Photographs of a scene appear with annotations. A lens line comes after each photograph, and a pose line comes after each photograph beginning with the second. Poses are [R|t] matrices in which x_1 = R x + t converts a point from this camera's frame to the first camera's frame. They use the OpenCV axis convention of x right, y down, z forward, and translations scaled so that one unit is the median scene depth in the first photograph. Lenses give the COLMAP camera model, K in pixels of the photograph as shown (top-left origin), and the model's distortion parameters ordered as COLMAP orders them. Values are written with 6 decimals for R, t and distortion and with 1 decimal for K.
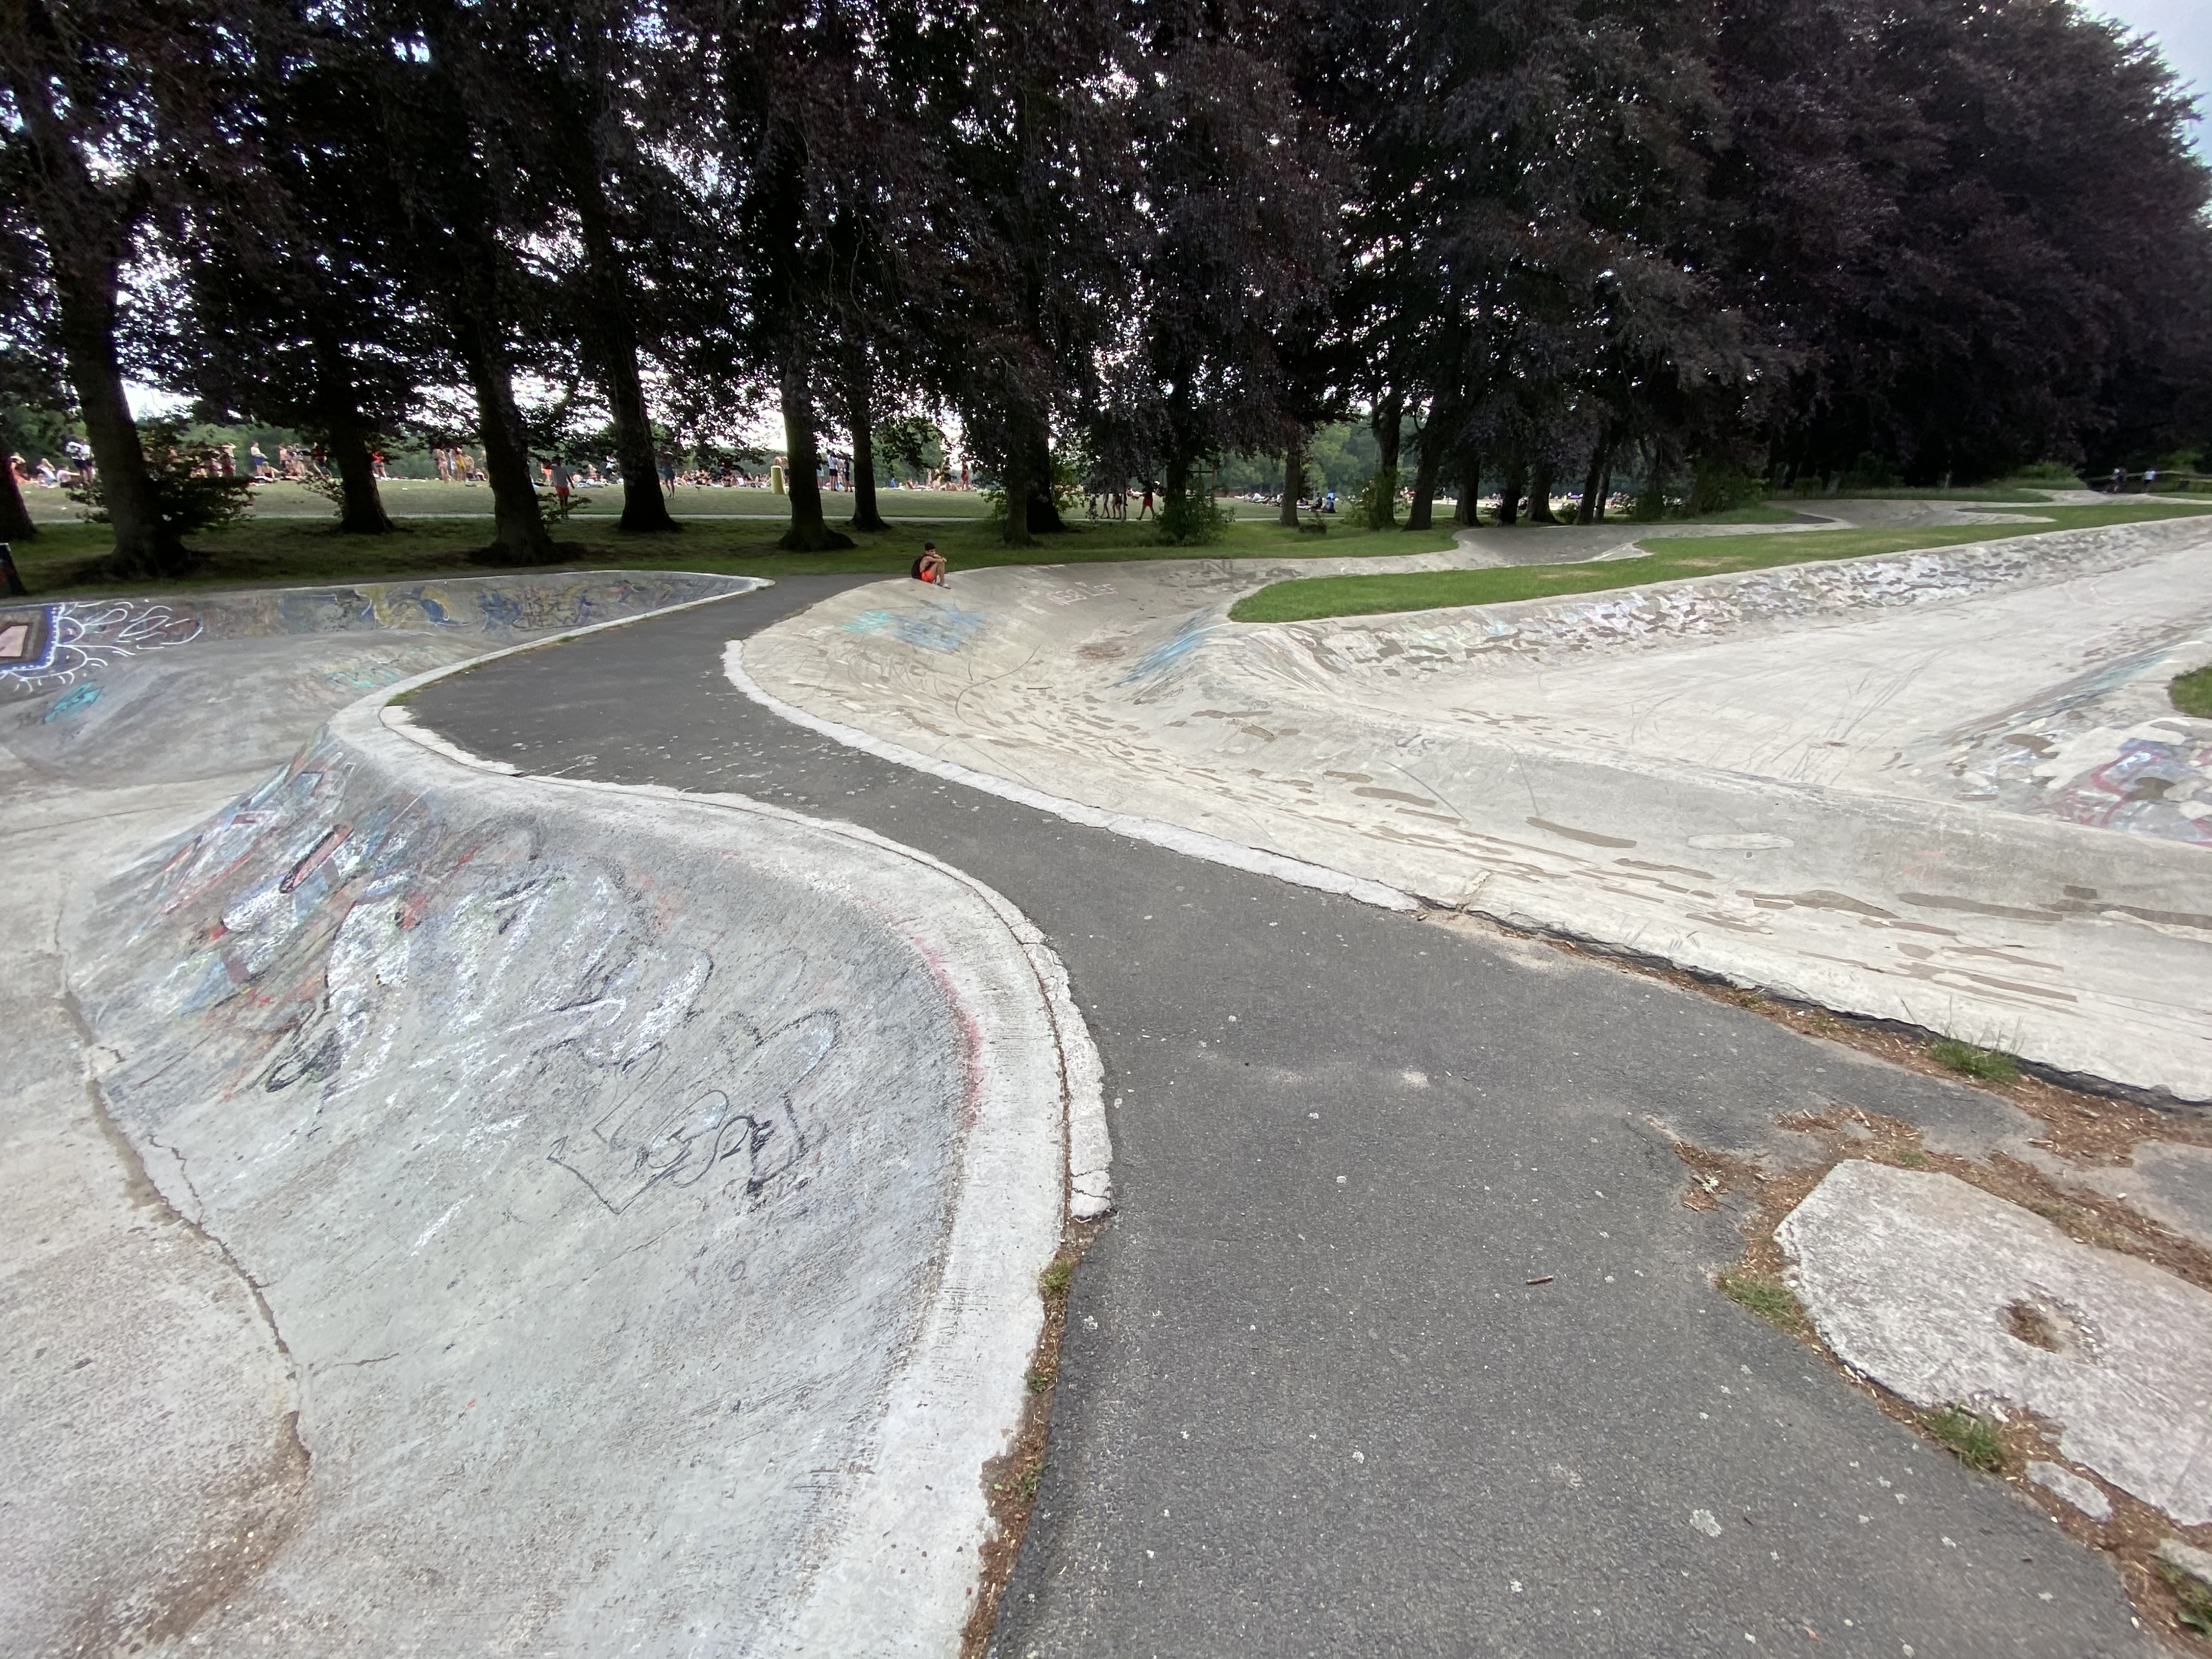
lens RADIAL K [[915.6, 0, 1072.0], [0, 915.6, 843.9], [0, 0, 1]] dist [0.032978, -0.028387]
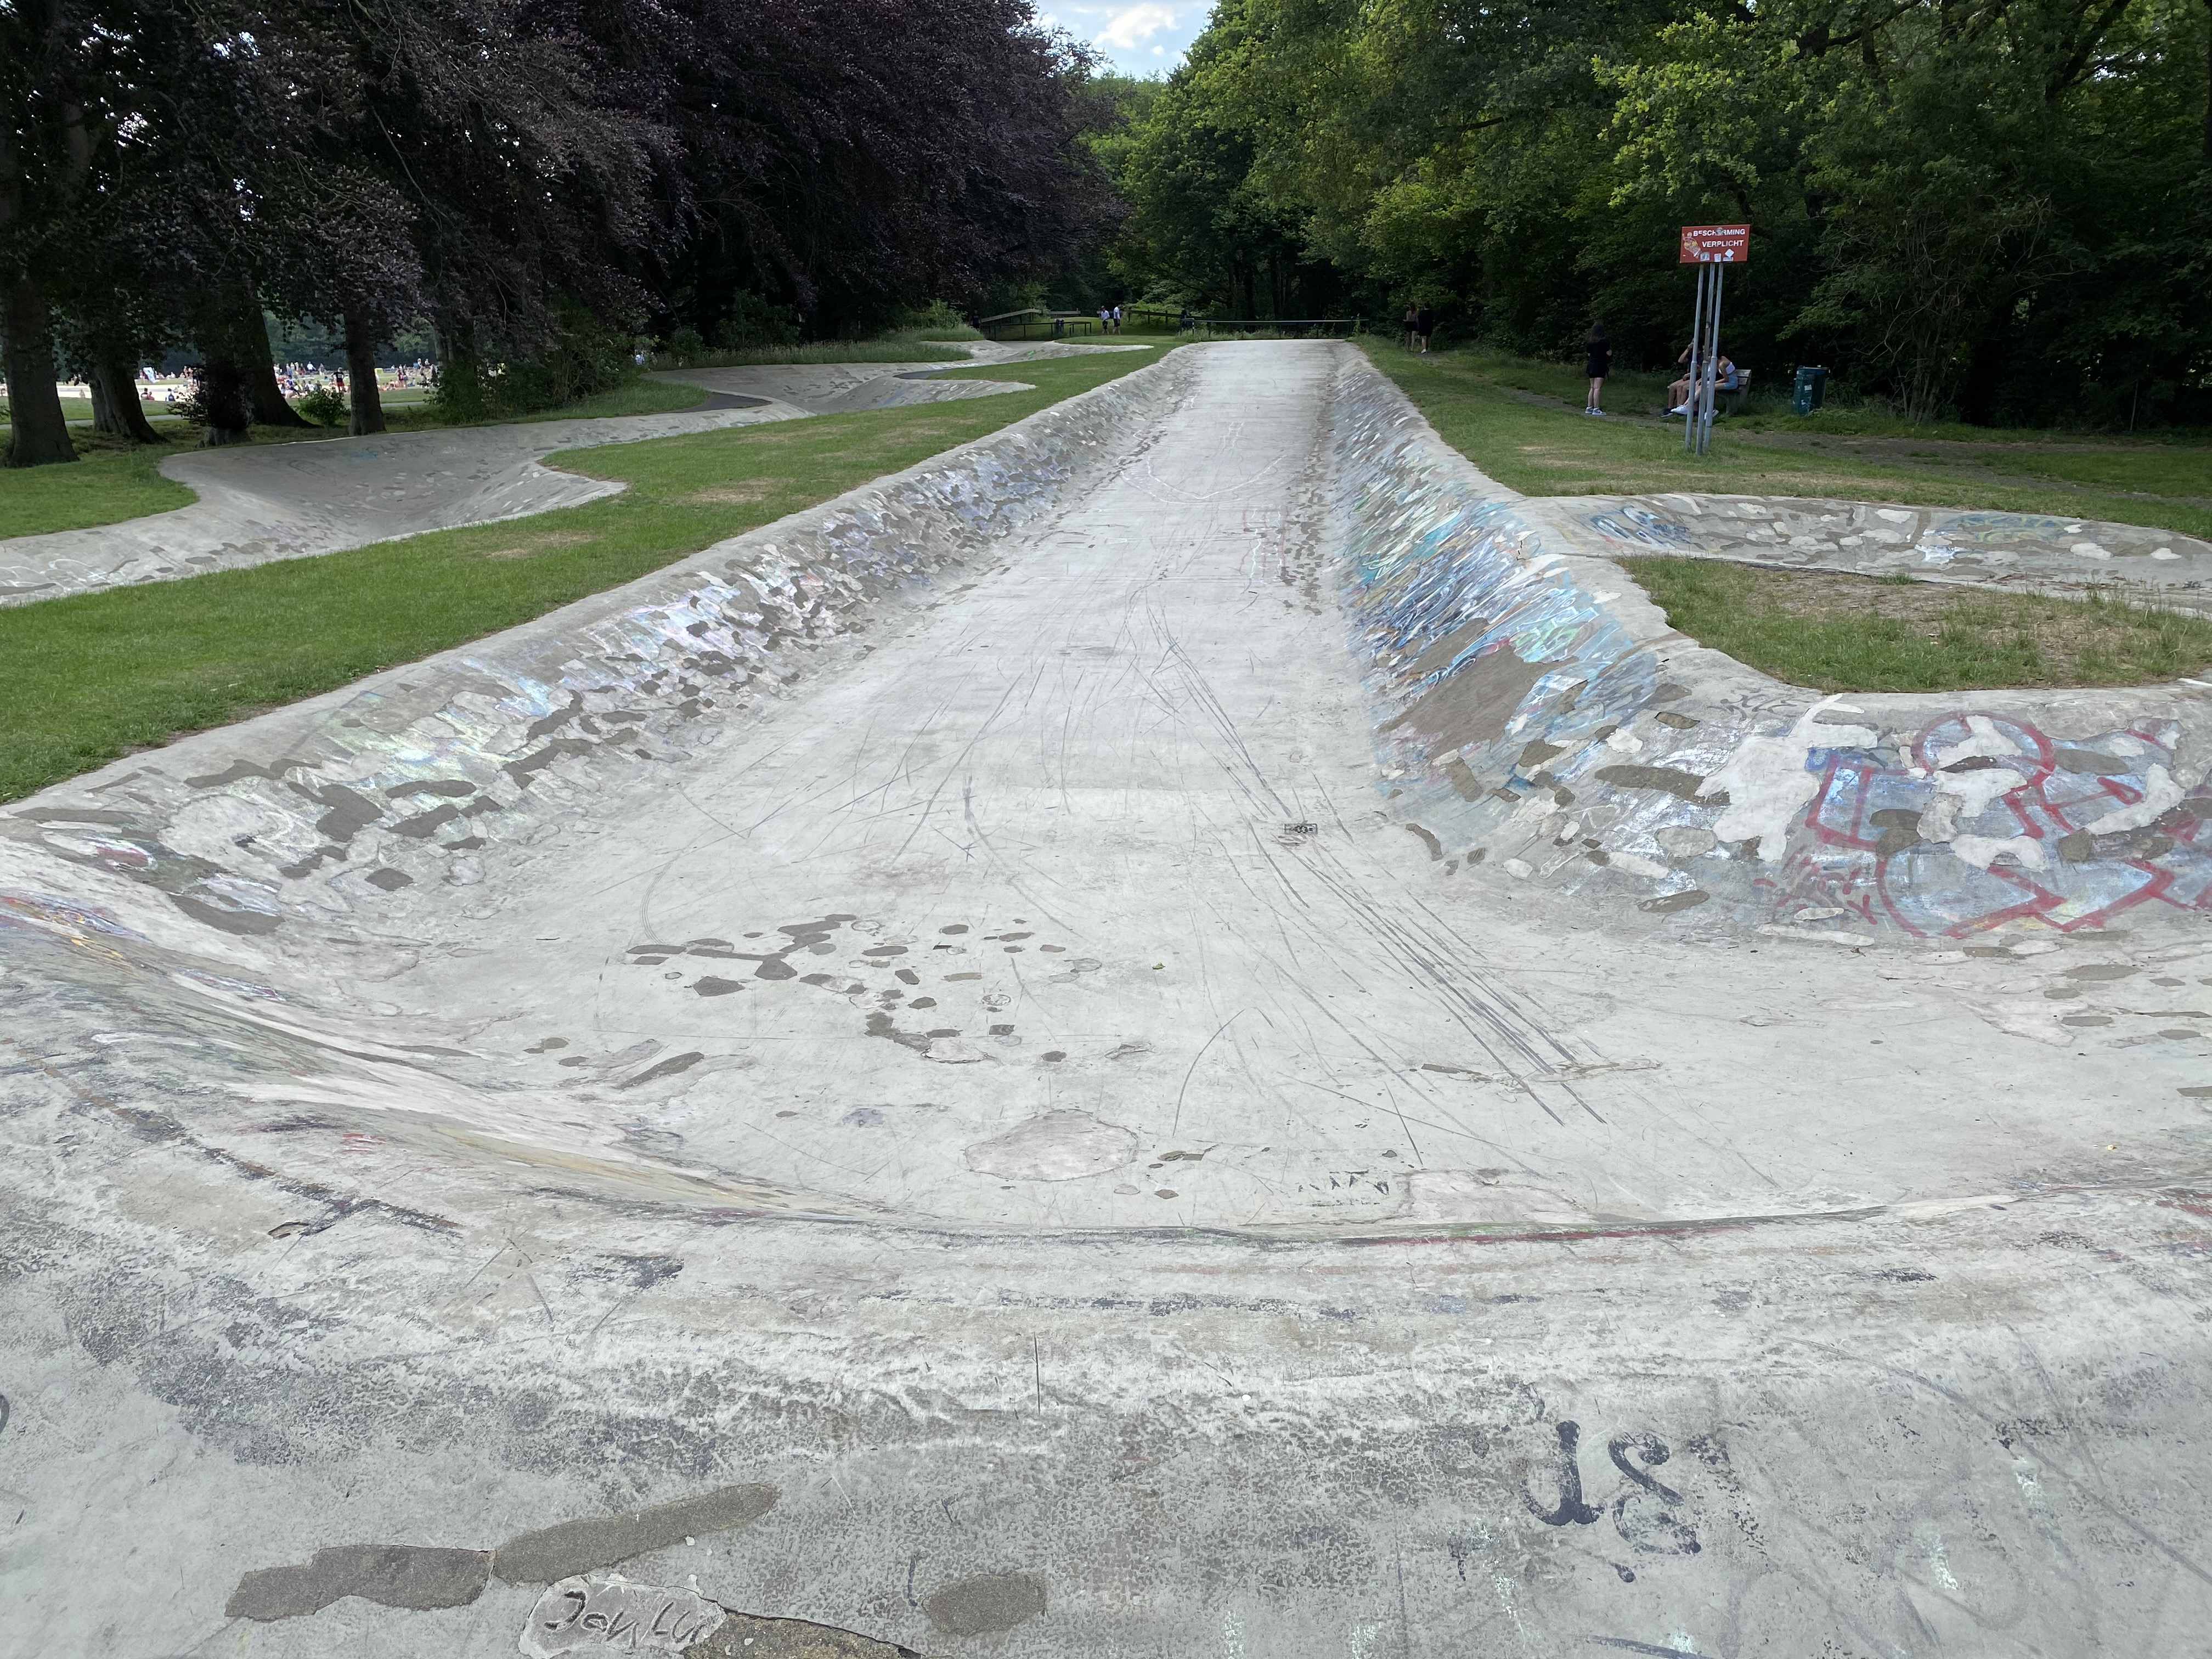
lens RADIAL K [[1768.8, 0, 1147.5], [0, 1768.8, 814.3], [0, 0, 1]] dist [0.011187, -0.002820]
pose [[0.592346, -0.219808, 0.775120, -0.003130], [0.307665, 0.950868, 0.034530, -0.135394], [-0.744627, 0.218024, 0.630870, 0.323972]]
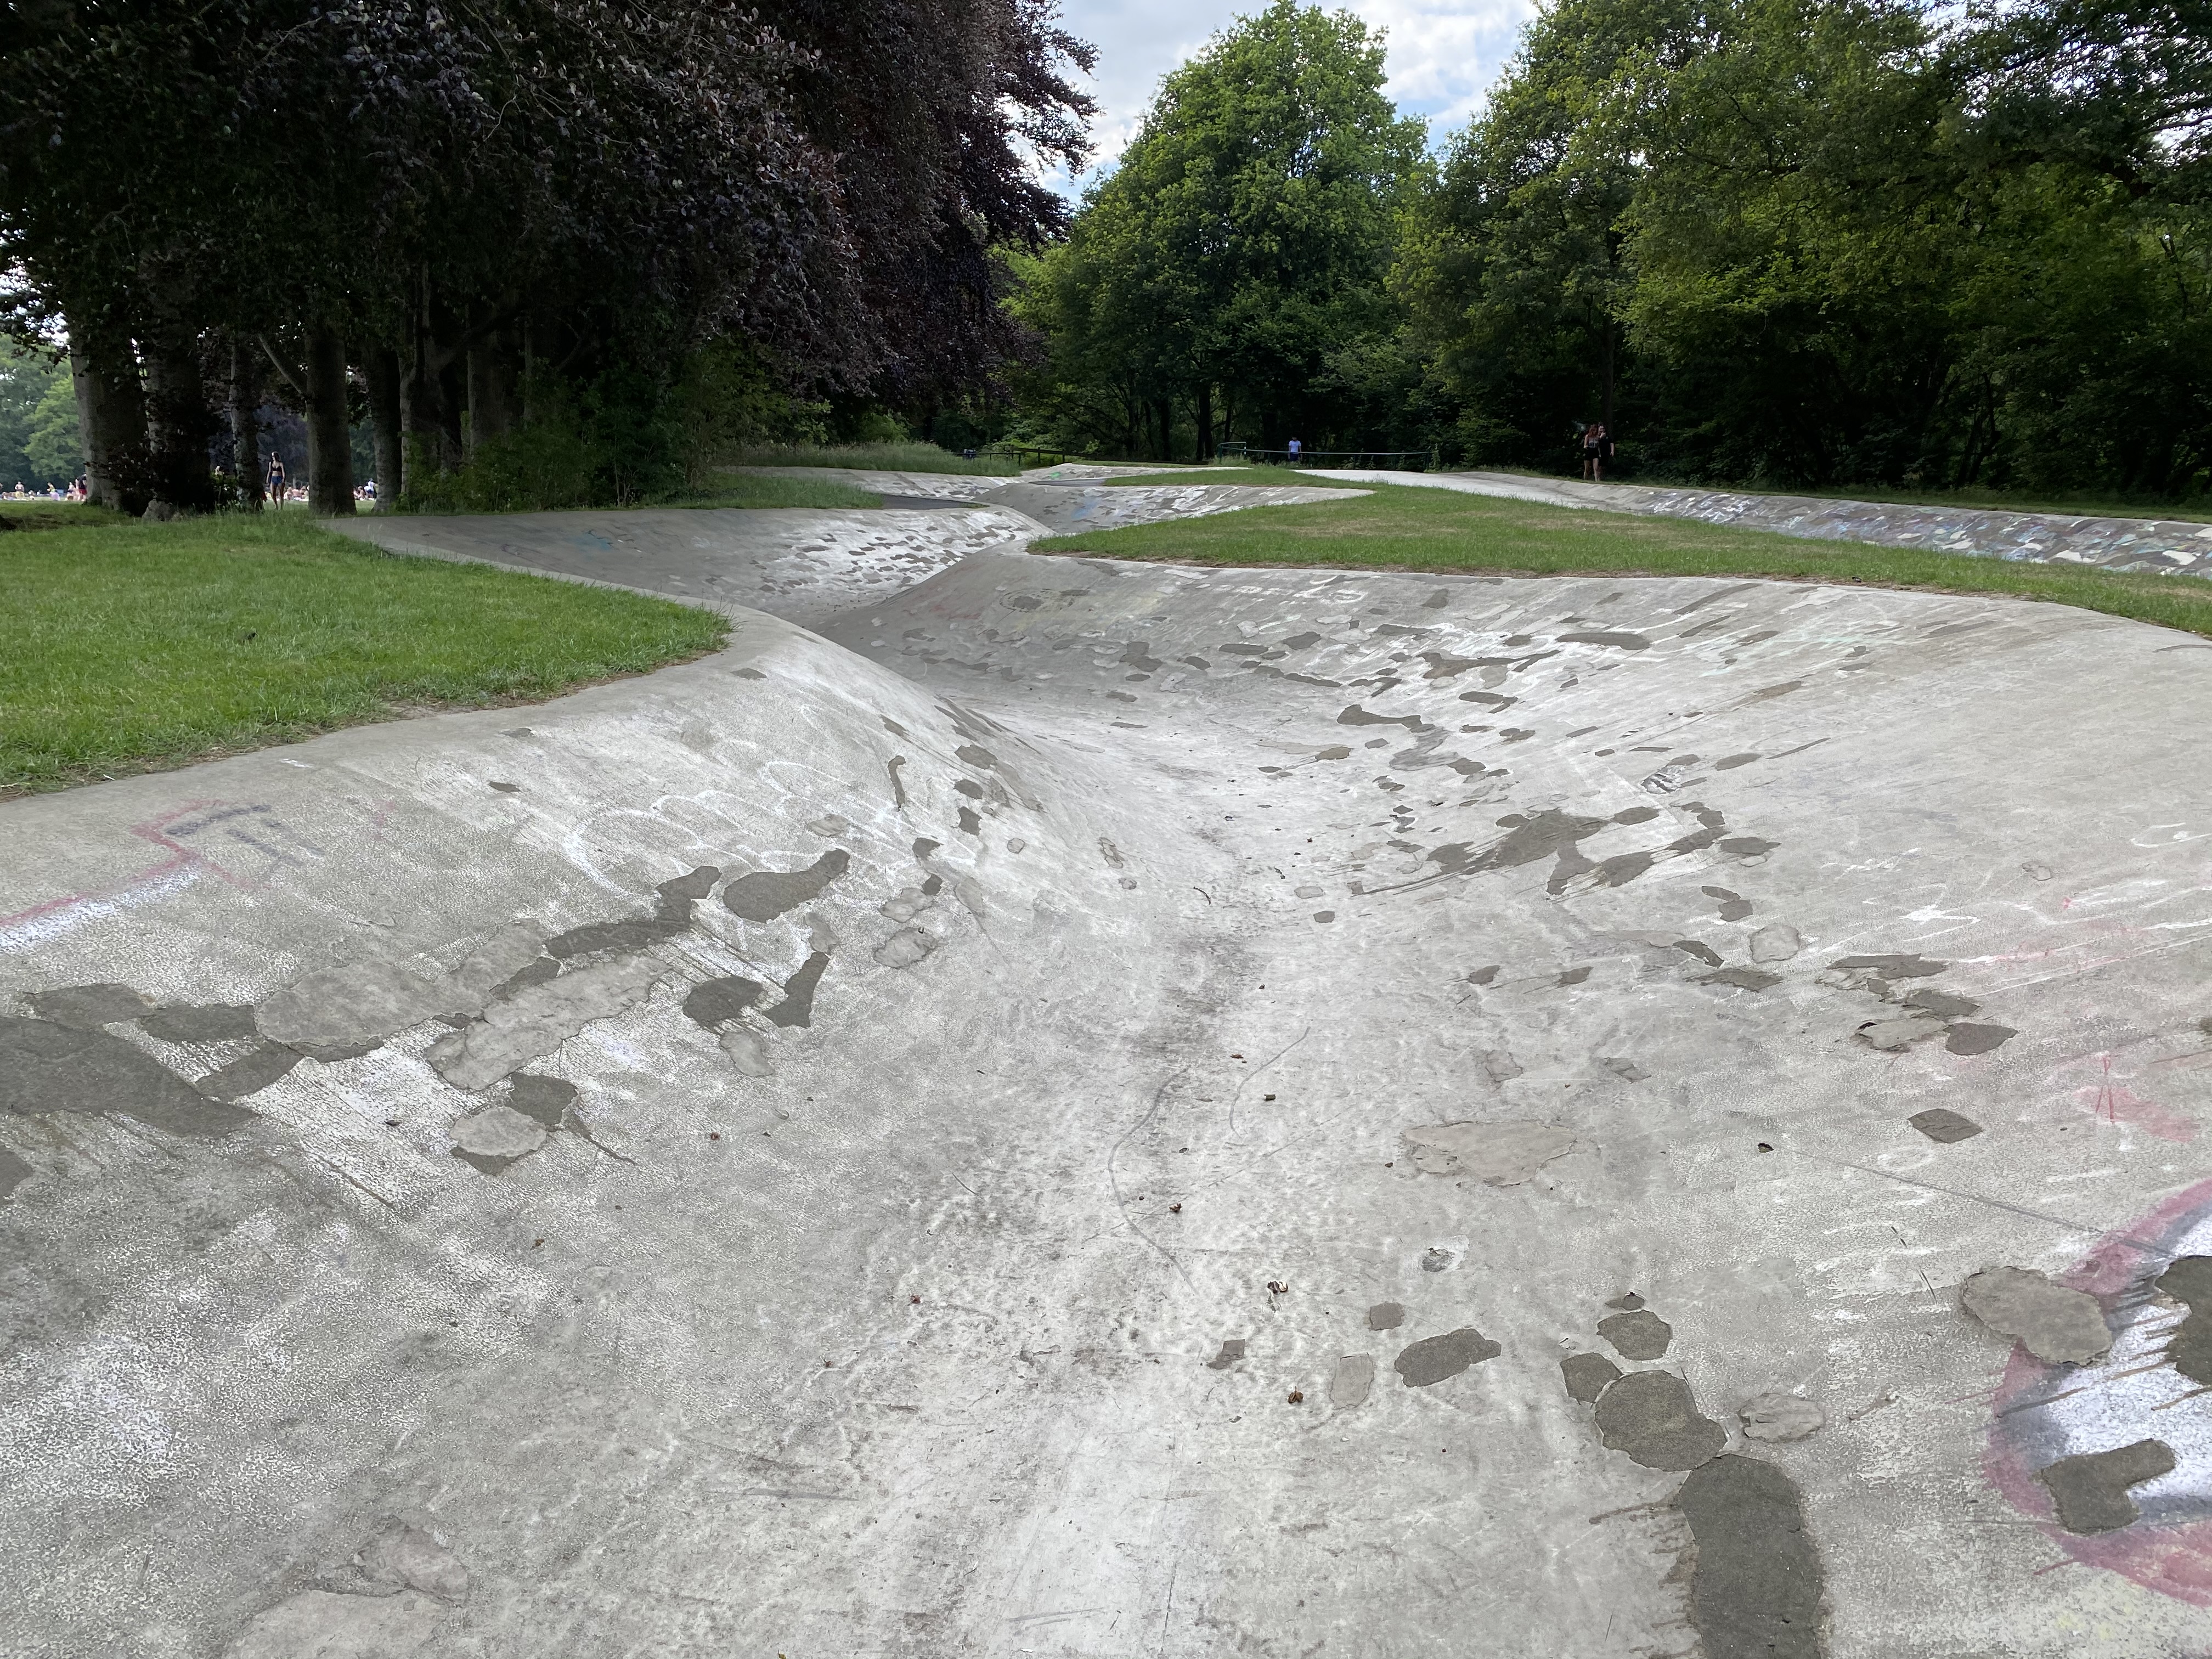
lens RADIAL K [[1756.7, 0, 1106.0], [0, 1756.7, 829.5], [0, 0, 1]] dist [0.129536, -0.213847]
pose [[0.445849, -0.152014, 0.882106, 0.289303], [0.303106, 0.952893, 0.011012, -0.524205], [-0.842227, 0.262462, 0.470923, 1.588561]]
